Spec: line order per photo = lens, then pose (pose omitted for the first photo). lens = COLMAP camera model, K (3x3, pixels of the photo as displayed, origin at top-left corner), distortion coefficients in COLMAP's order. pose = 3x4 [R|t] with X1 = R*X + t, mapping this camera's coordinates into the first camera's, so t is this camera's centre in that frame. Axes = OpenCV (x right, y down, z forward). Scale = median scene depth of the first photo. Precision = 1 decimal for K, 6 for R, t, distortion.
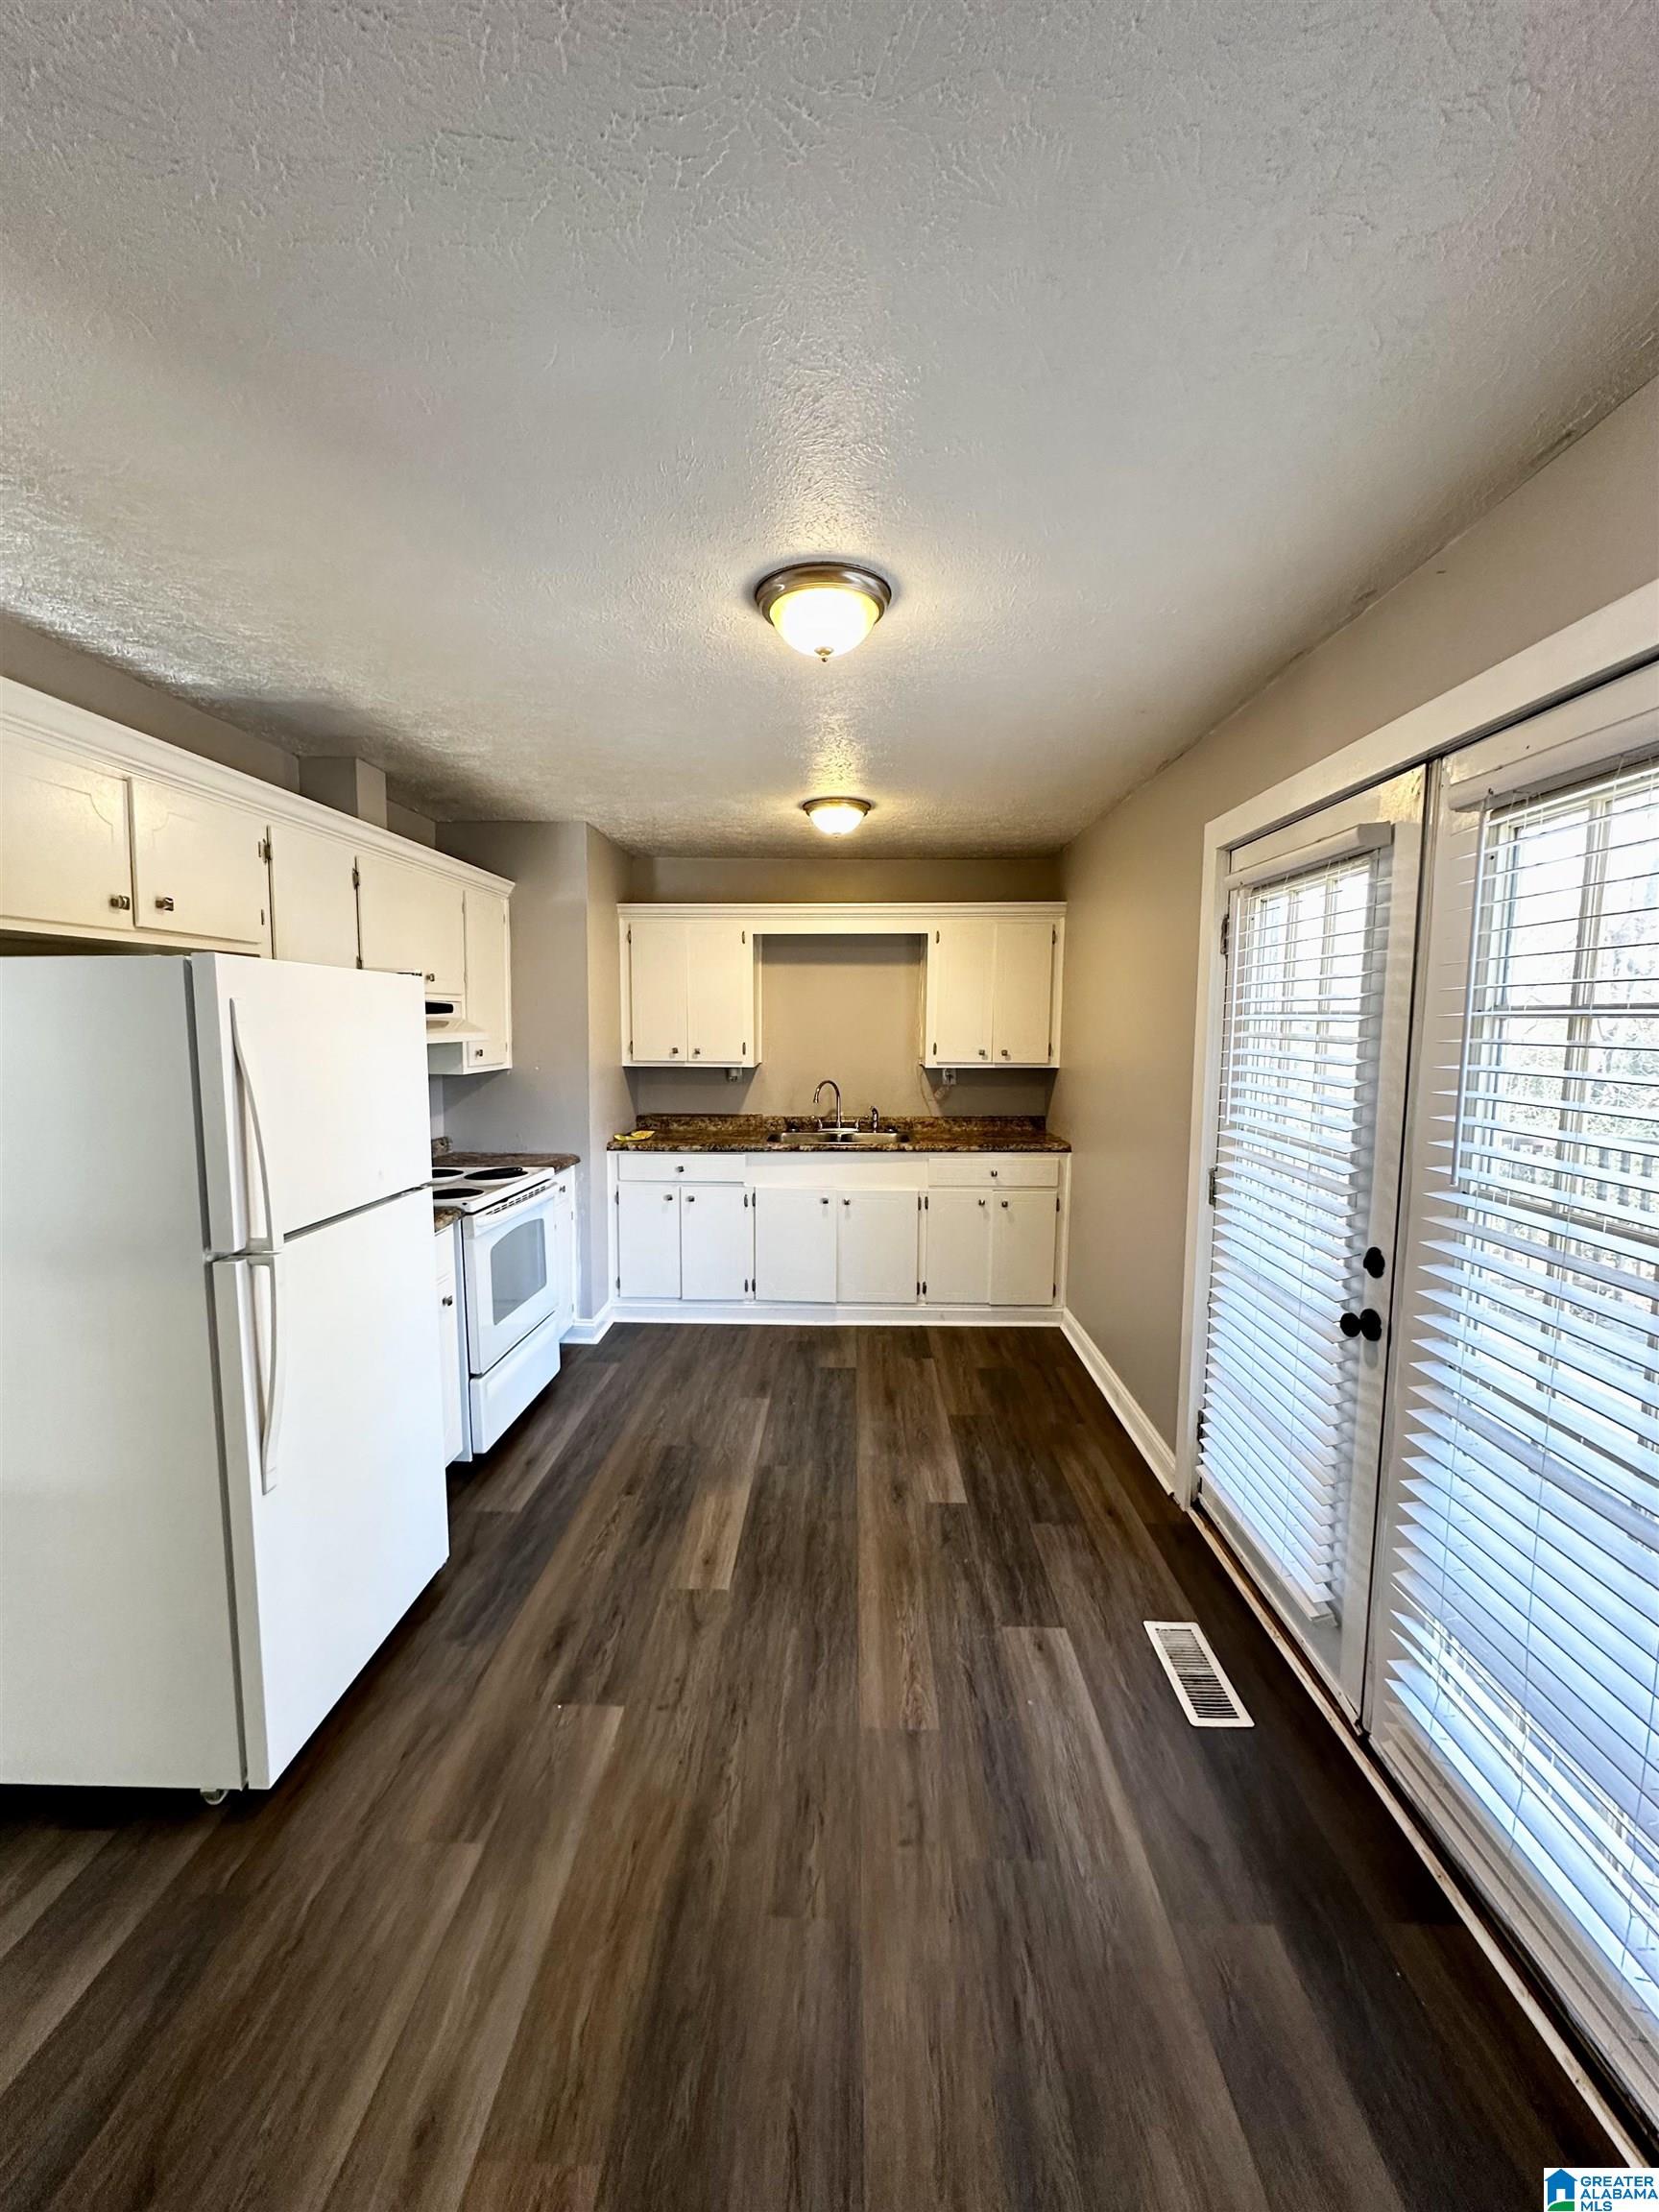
lens RADIAL K [[883.4, 0, 833.9], [0, 883.4, 1107.7], [0, 0, 1]] dist [-0.003481, 0.000400]
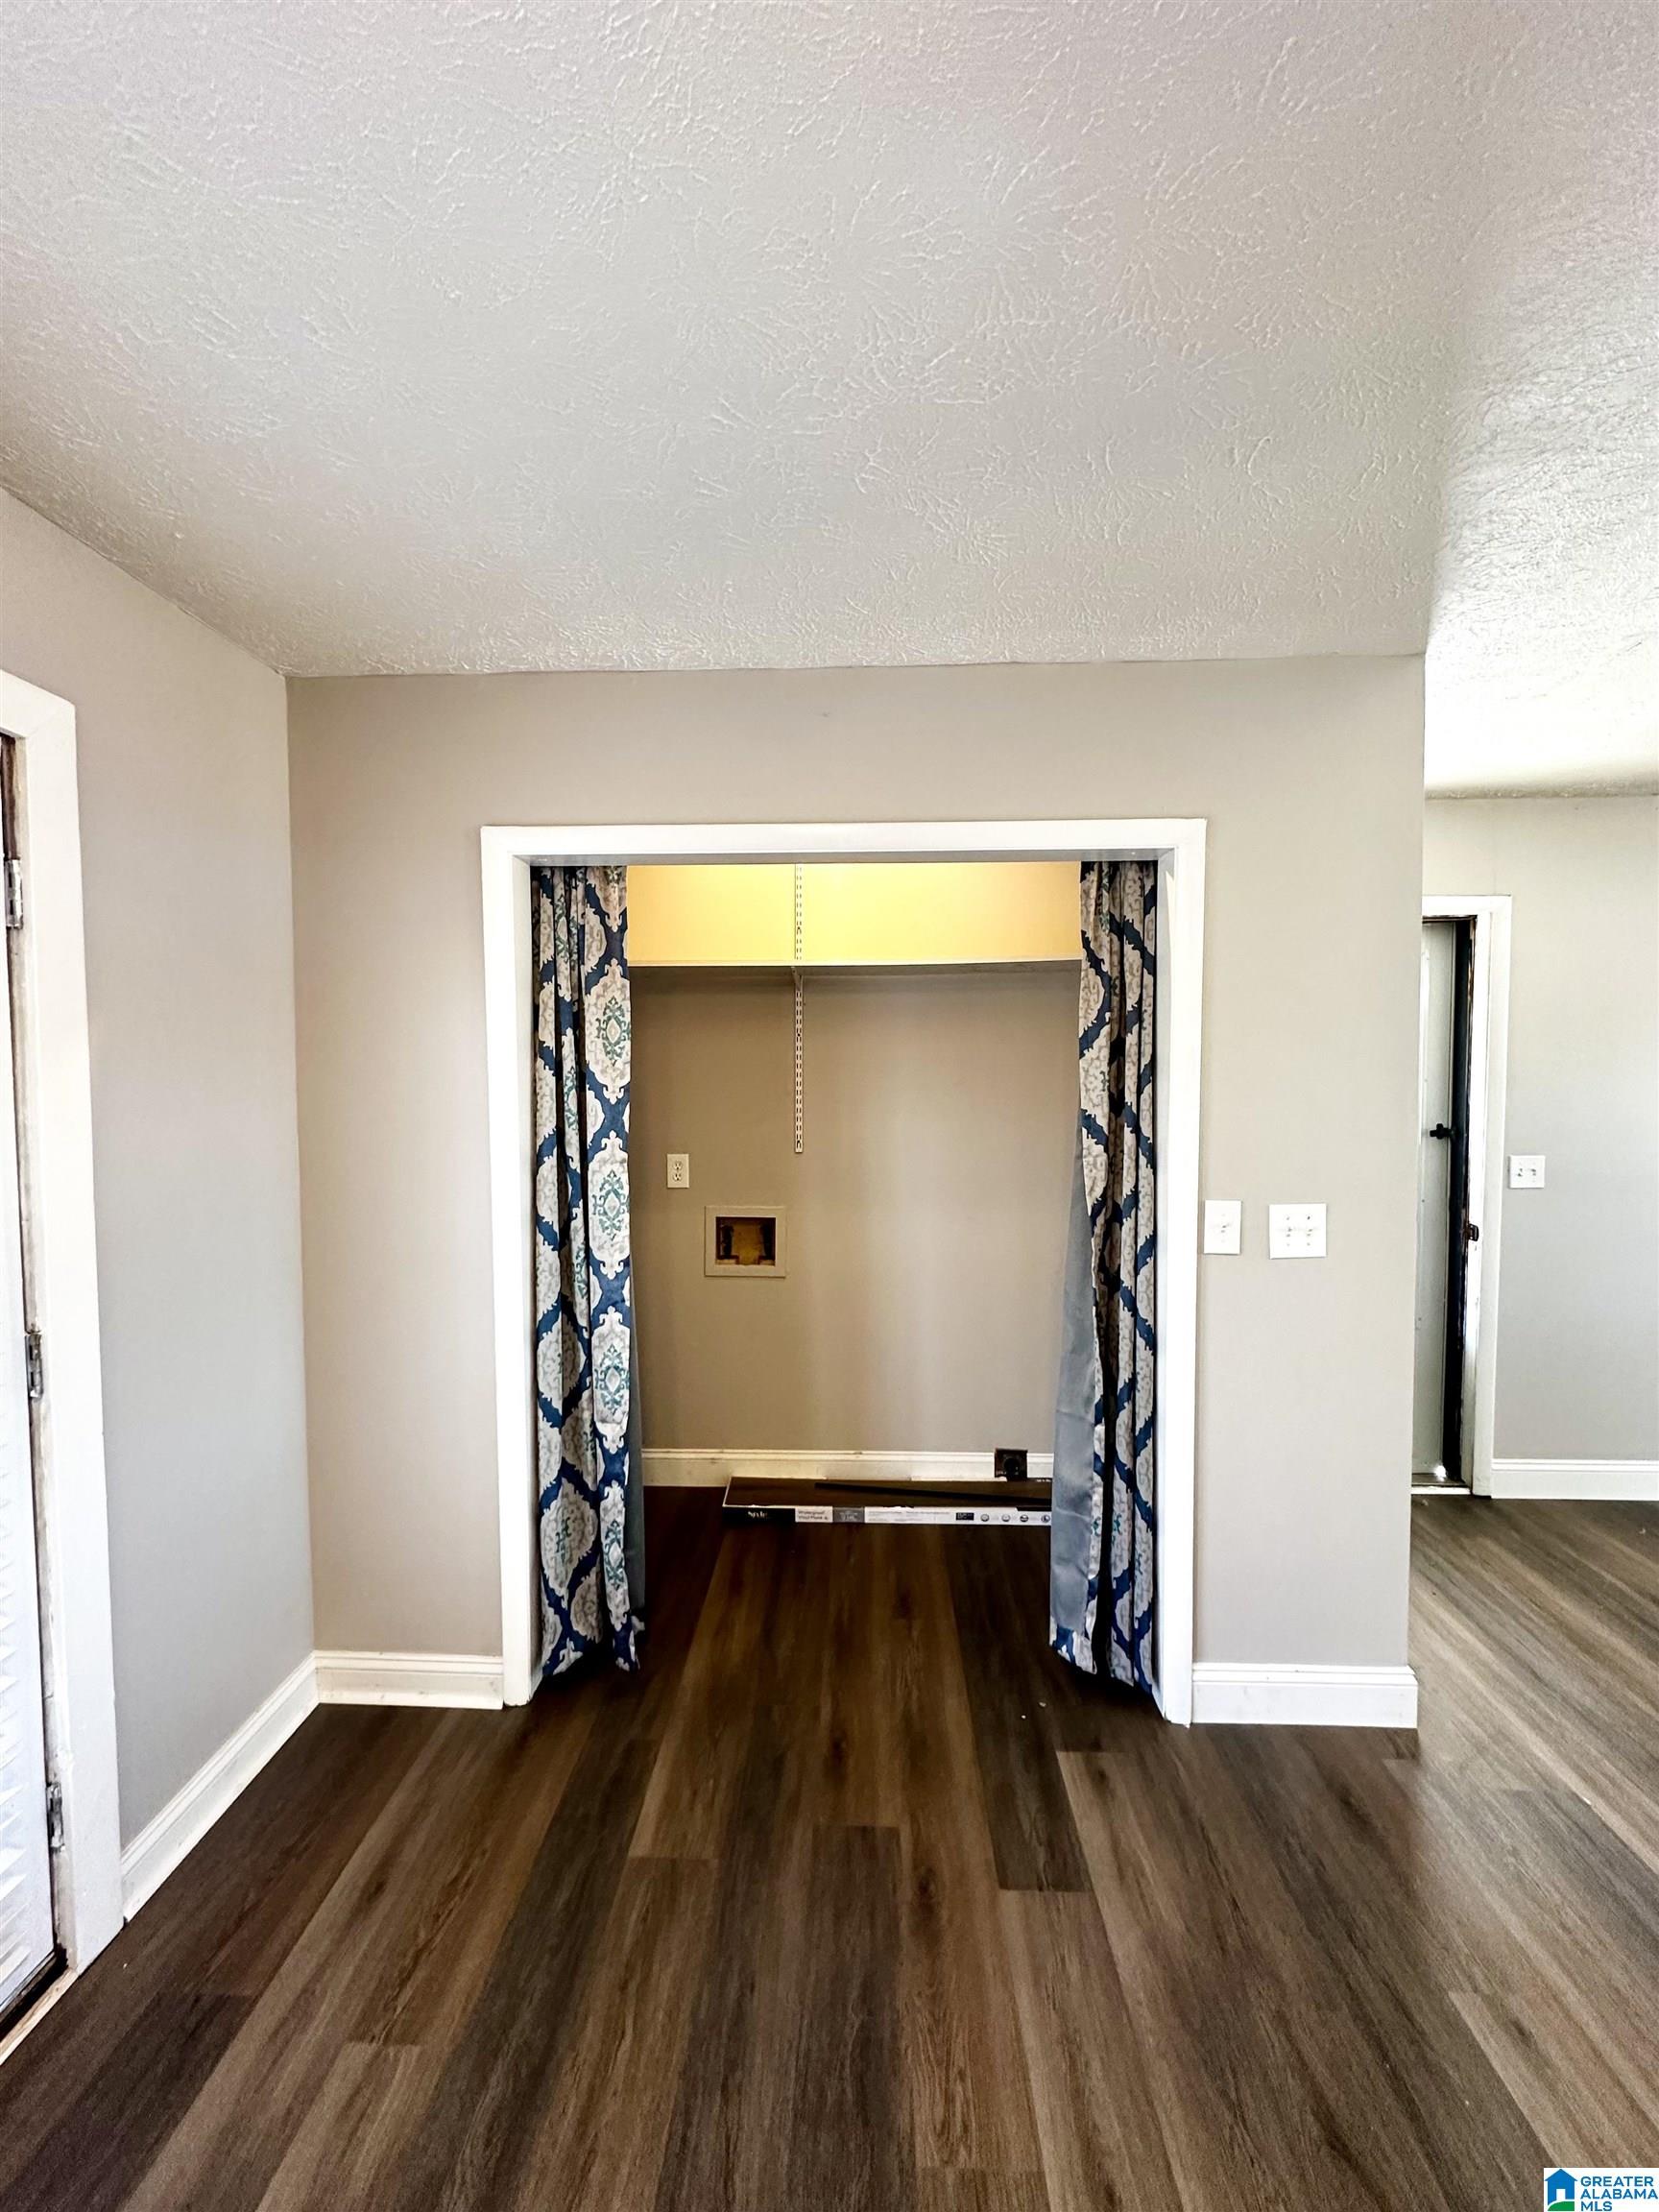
lens RADIAL K [[883.4, 0, 832.6], [0, 883.4, 1103.6], [0, 0, 1]] dist [-0.003481, 0.000400]
pose [[-0.999700, -0.008632, 0.022940, -0.080564], [-0.005263, 0.989701, 0.143055, -0.076767], [-0.023939, 0.142892, -0.989449, 0.831909]]
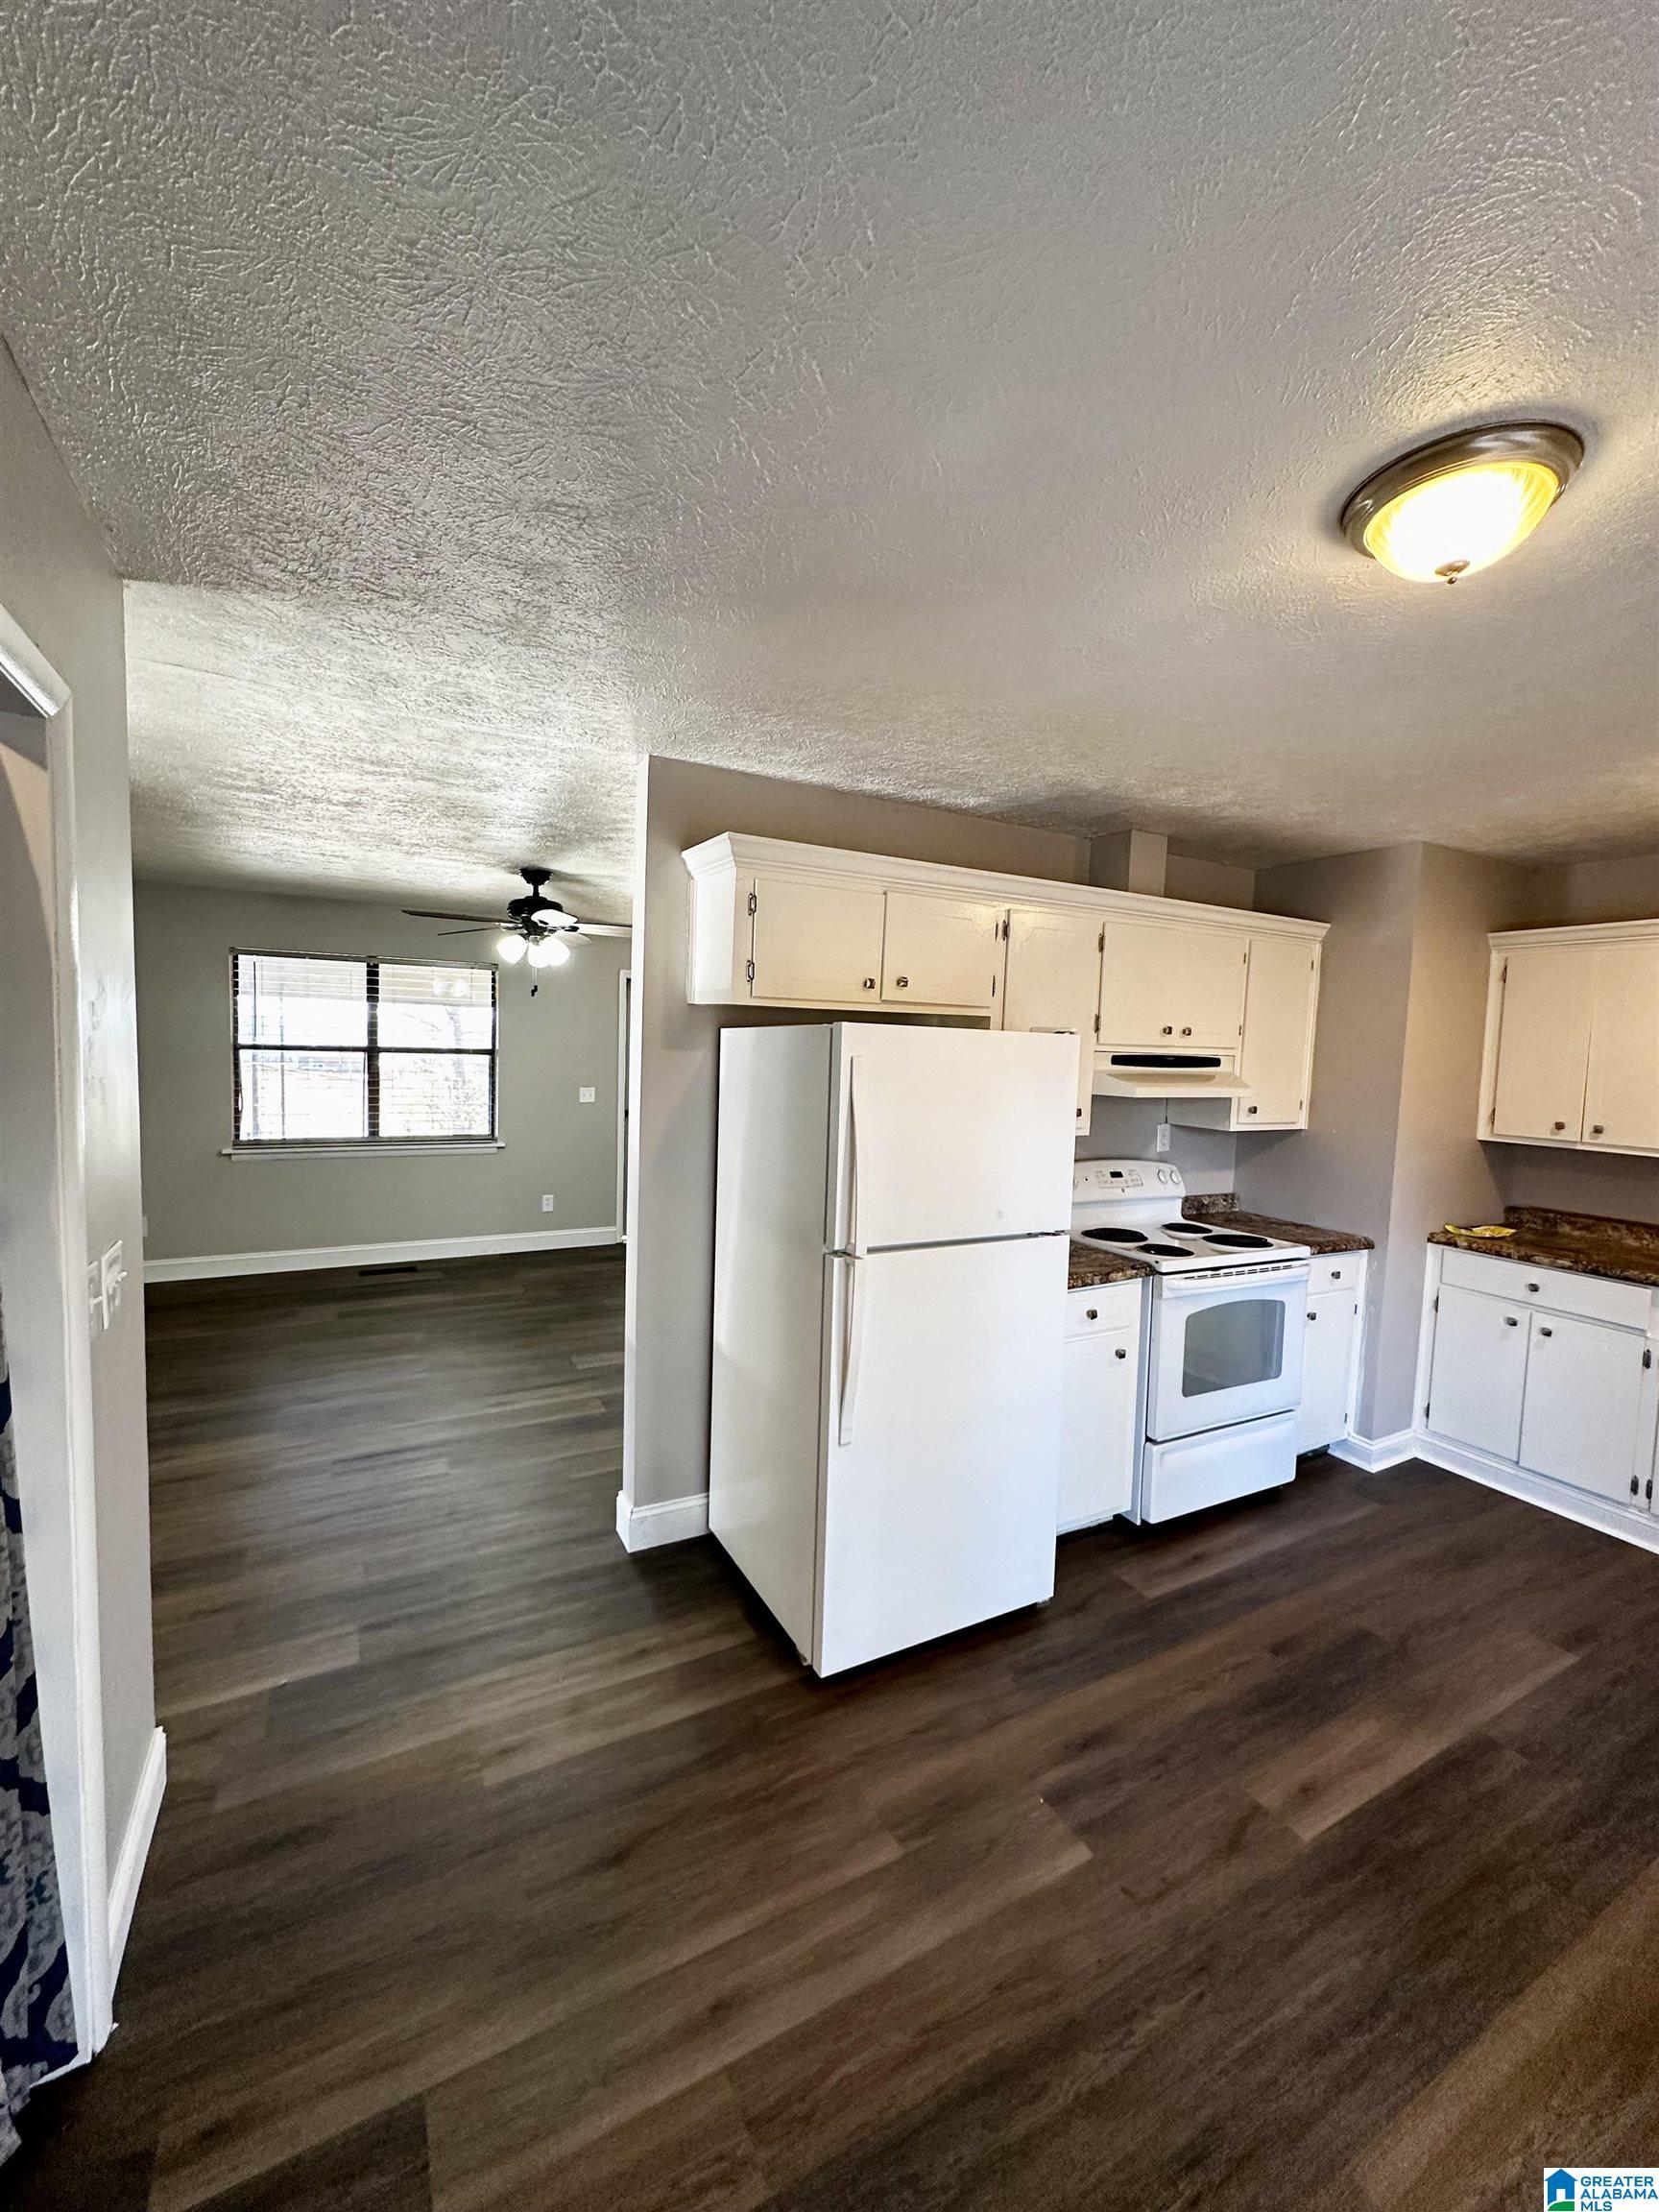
lens RADIAL K [[883.4, 0, 825.2], [0, 883.4, 1105.7], [0, 0, 1]] dist [-0.003481, 0.000400]
pose [[0.495005, 0.069411, -0.866113, 0.258387], [-0.113680, 0.993410, 0.014641, -0.039739], [0.861422, 0.091212, 0.499633, 0.191544]]
